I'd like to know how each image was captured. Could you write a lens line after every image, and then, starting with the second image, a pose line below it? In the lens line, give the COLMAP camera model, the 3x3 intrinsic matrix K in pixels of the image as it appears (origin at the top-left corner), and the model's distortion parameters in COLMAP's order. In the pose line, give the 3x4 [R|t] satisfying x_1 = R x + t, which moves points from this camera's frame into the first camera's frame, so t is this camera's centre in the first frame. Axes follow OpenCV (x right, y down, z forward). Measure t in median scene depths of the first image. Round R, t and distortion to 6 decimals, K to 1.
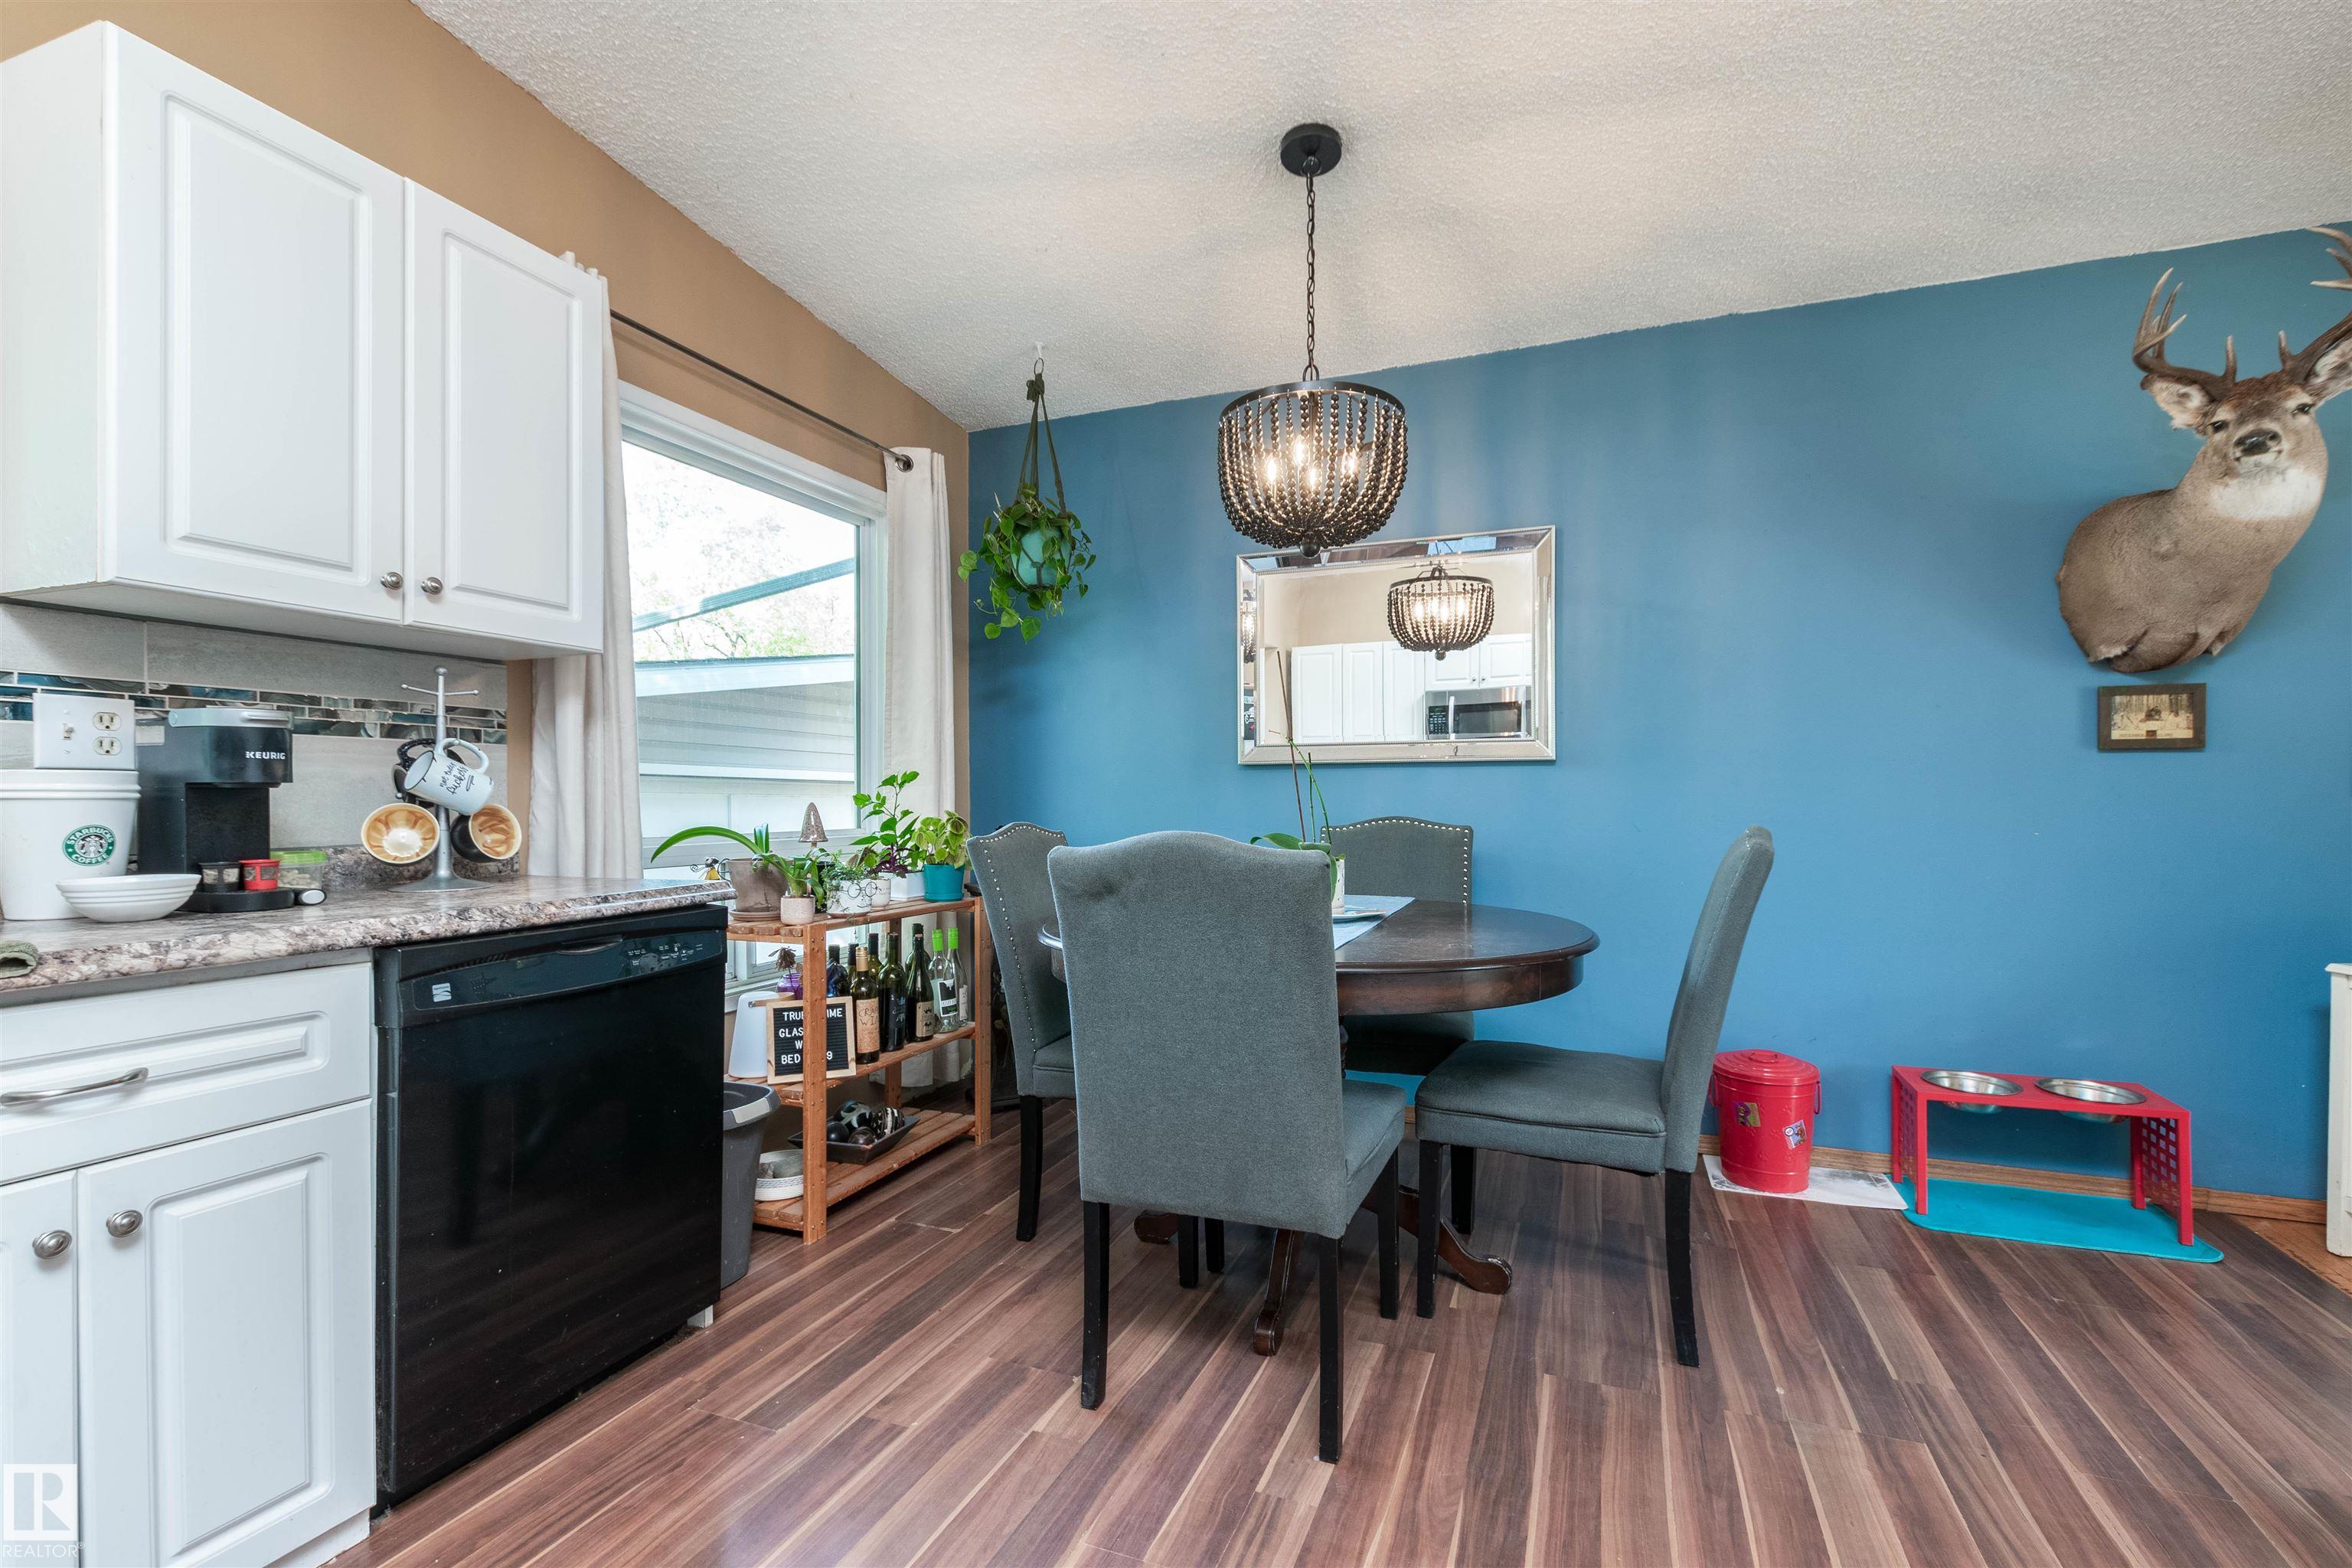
lens RADIAL K [[1040.9, 0, 1185.5], [0, 1040.9, 804.3], [0, 0, 1]] dist [0.003063, -0.001578]
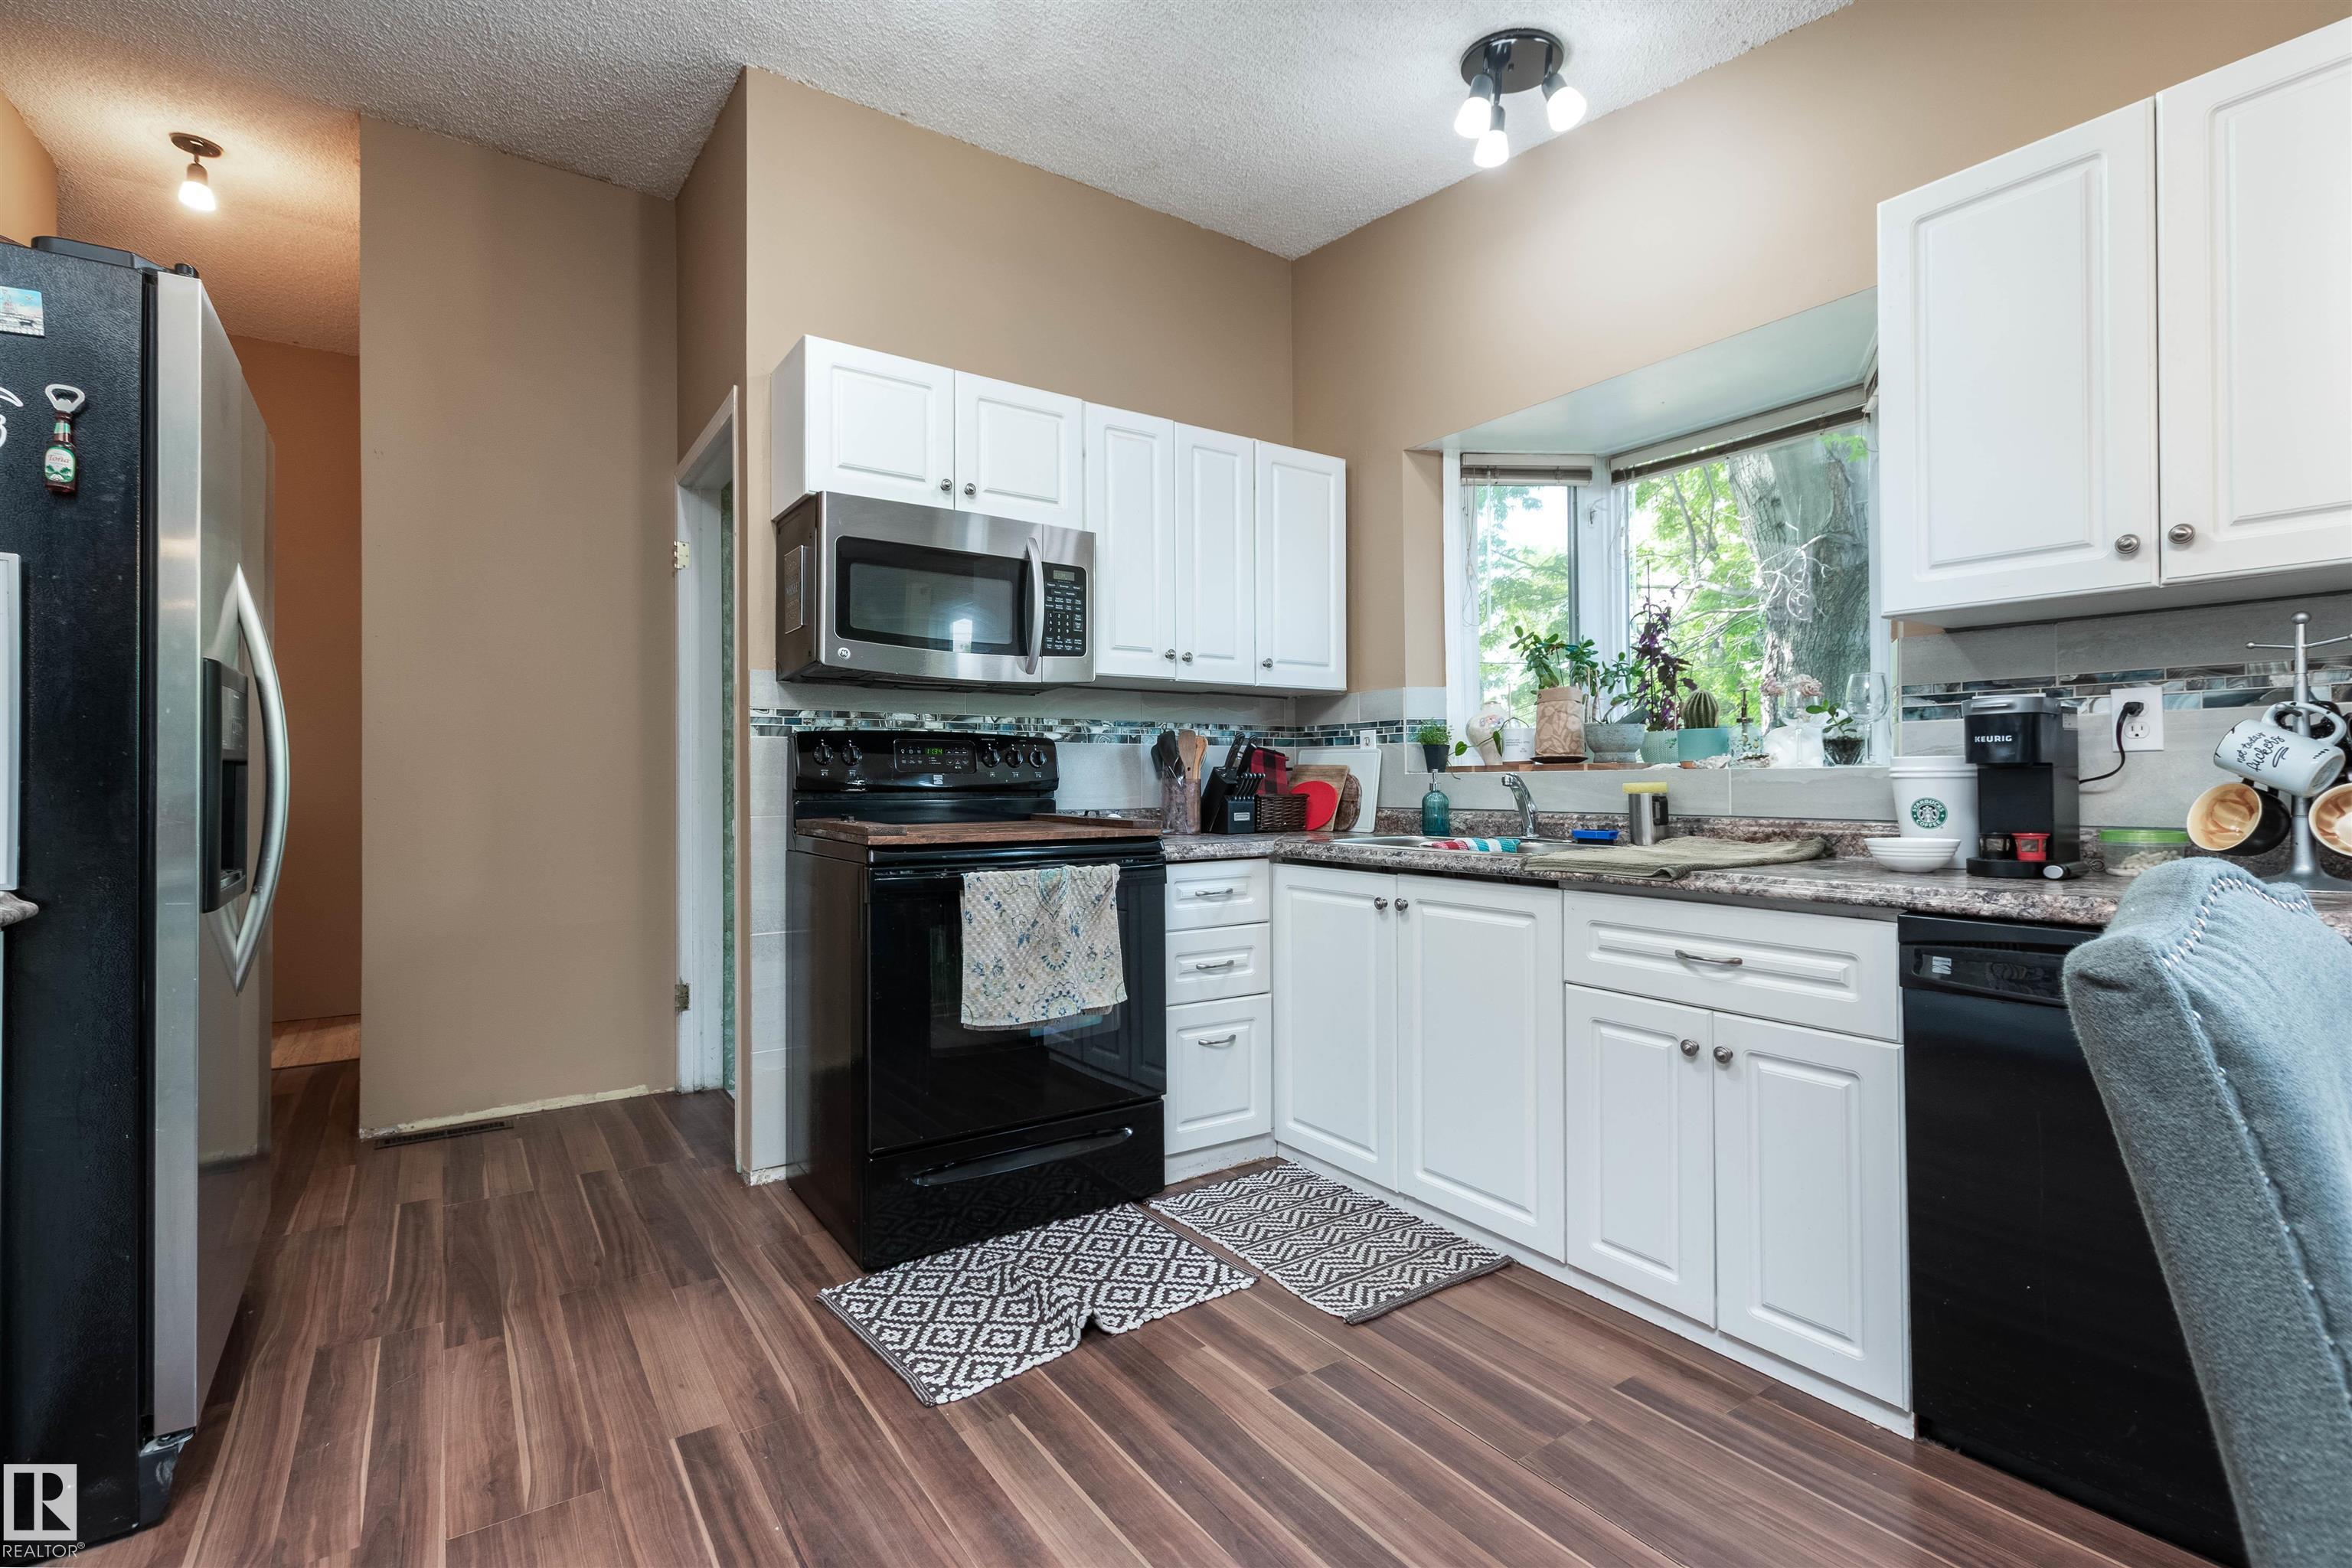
lens RADIAL K [[1040.9, 0, 1174.6], [0, 1040.9, 768.5], [0, 0, 1]] dist [0.003063, -0.001578]
pose [[-0.555768, -0.007697, -0.831302, 0.520484], [0.002278, 0.999939, -0.010781, -0.004784], [0.831334, -0.007885, -0.555717, 0.856007]]
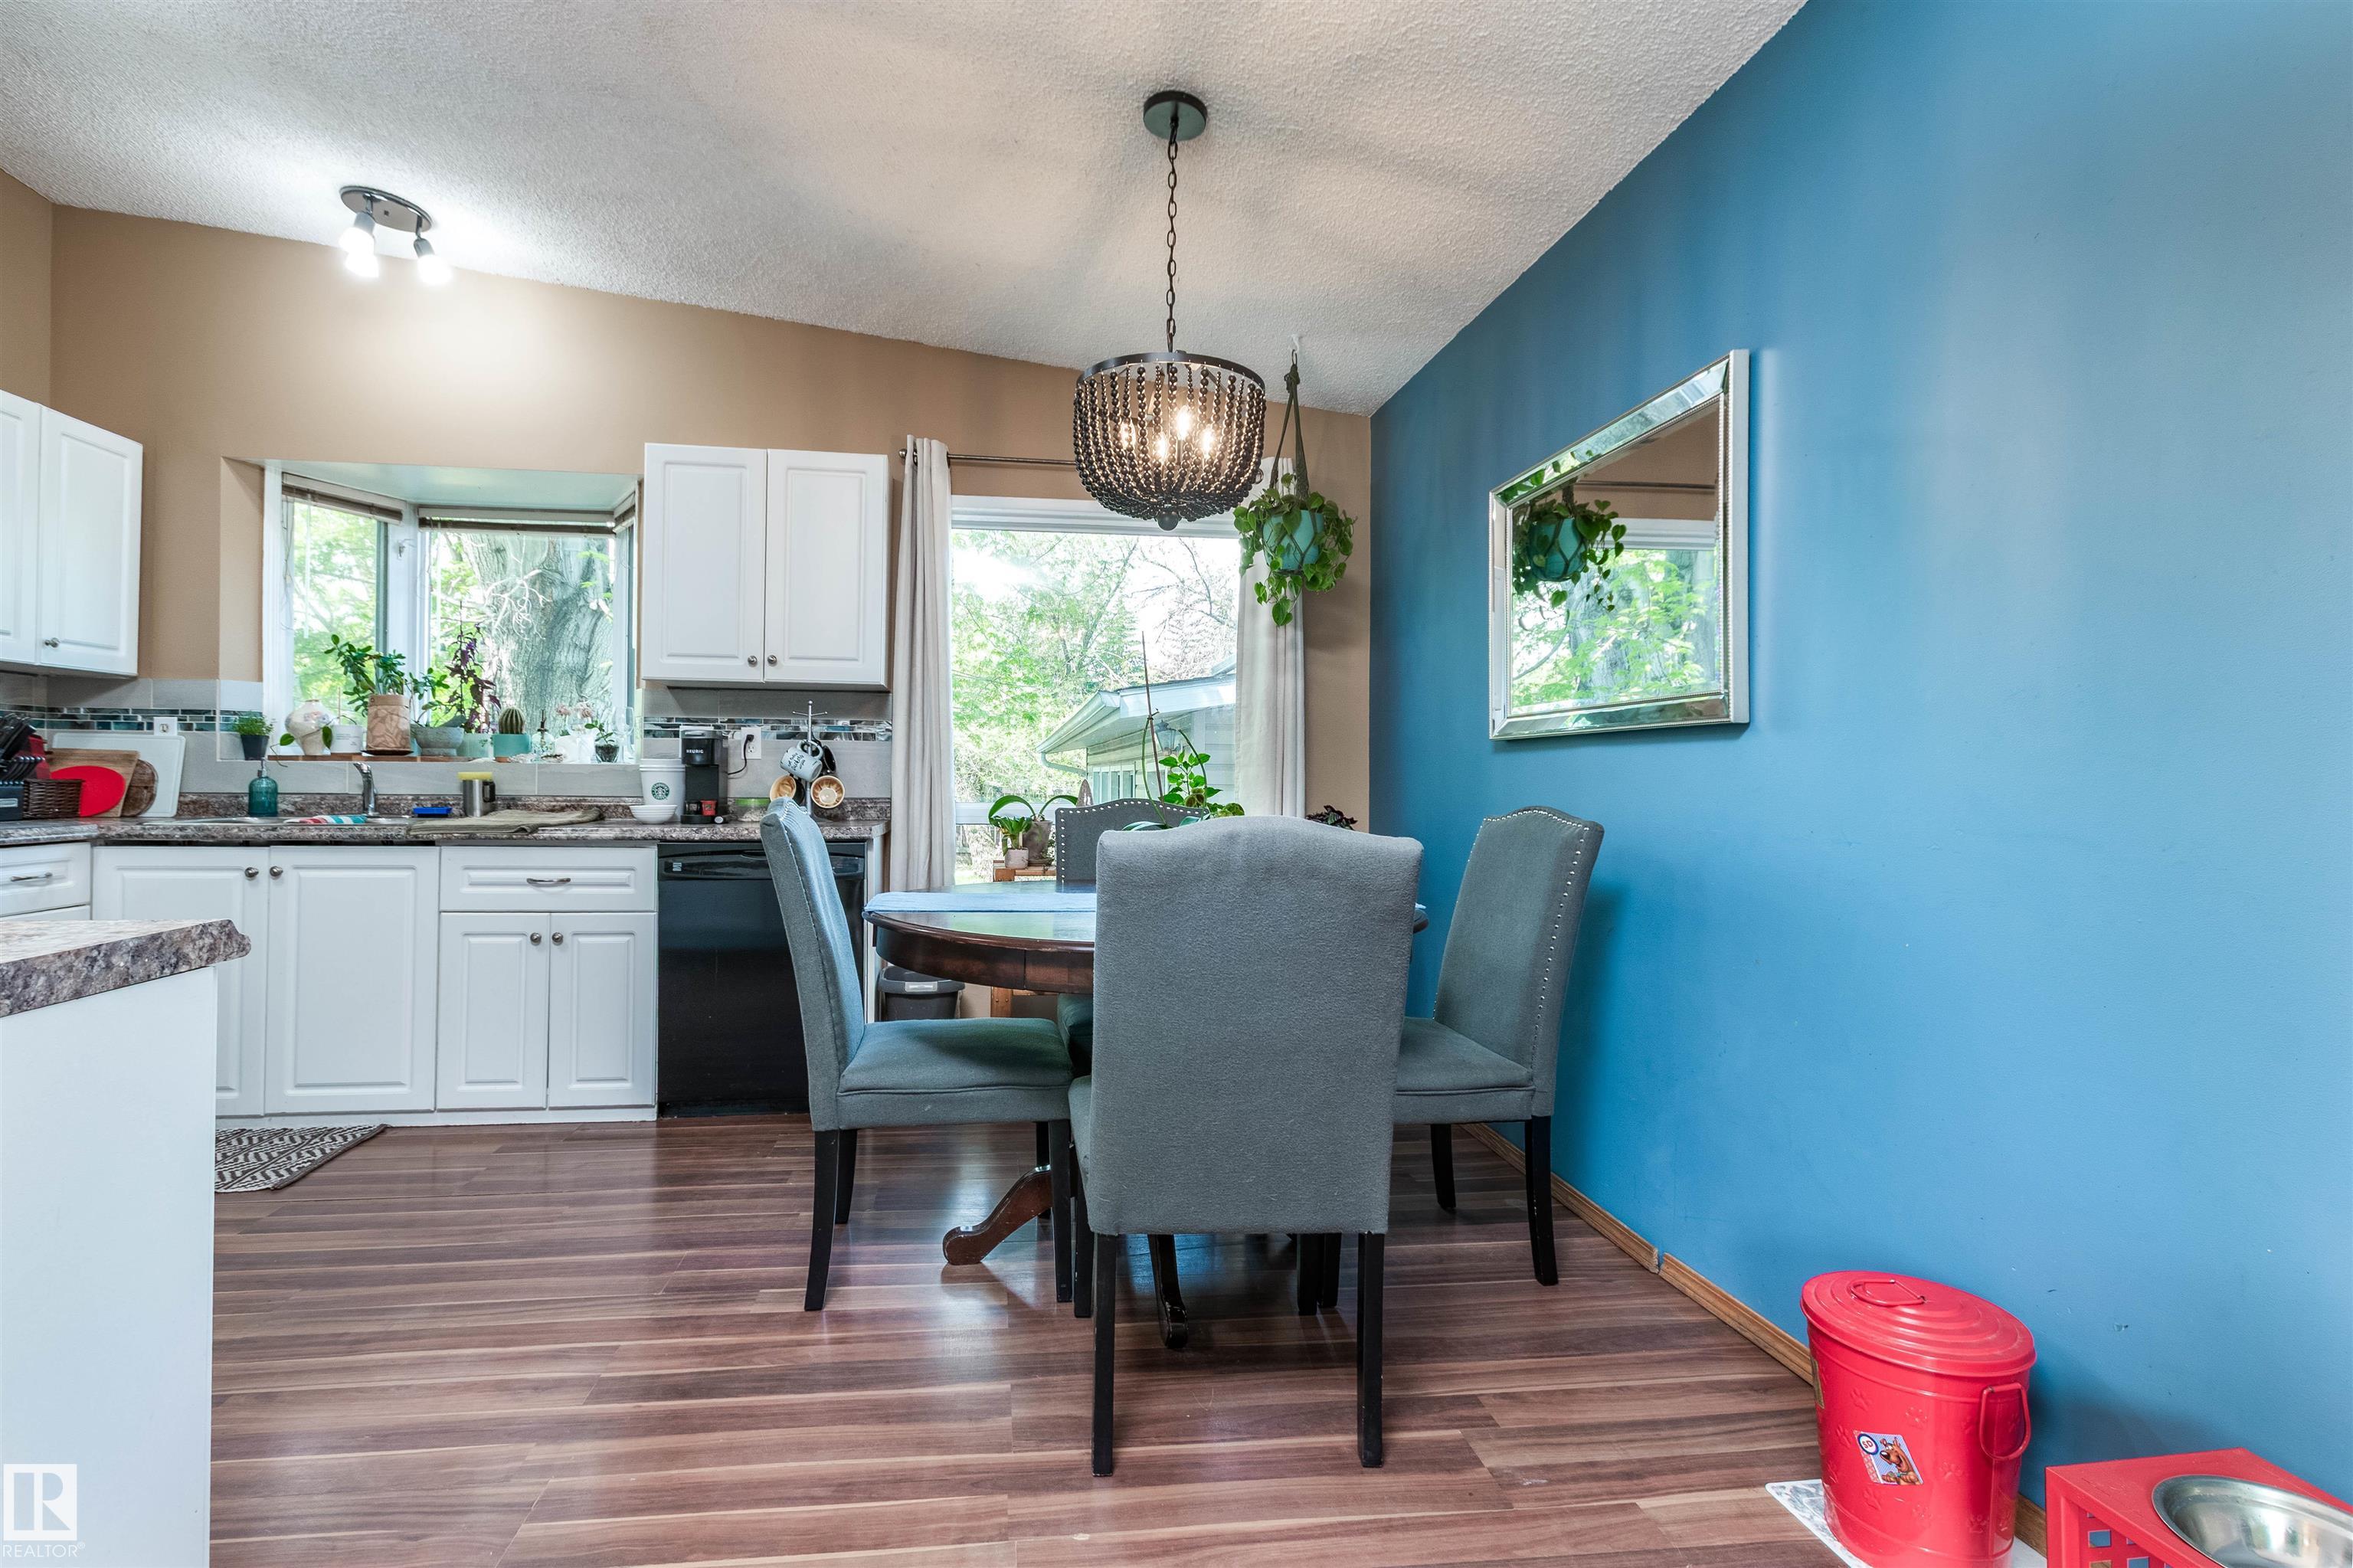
lens RADIAL K [[1041.3, 0, 1101.4], [0, 1041.3, 772.9], [0, 0, 1]] dist [0.003063, -0.001578]
pose [[0.483883, 0.002935, -0.875128, 1.337767], [-0.012495, 0.999916, -0.003555, -0.005052], [0.875043, 0.012655, 0.483879, 0.668965]]
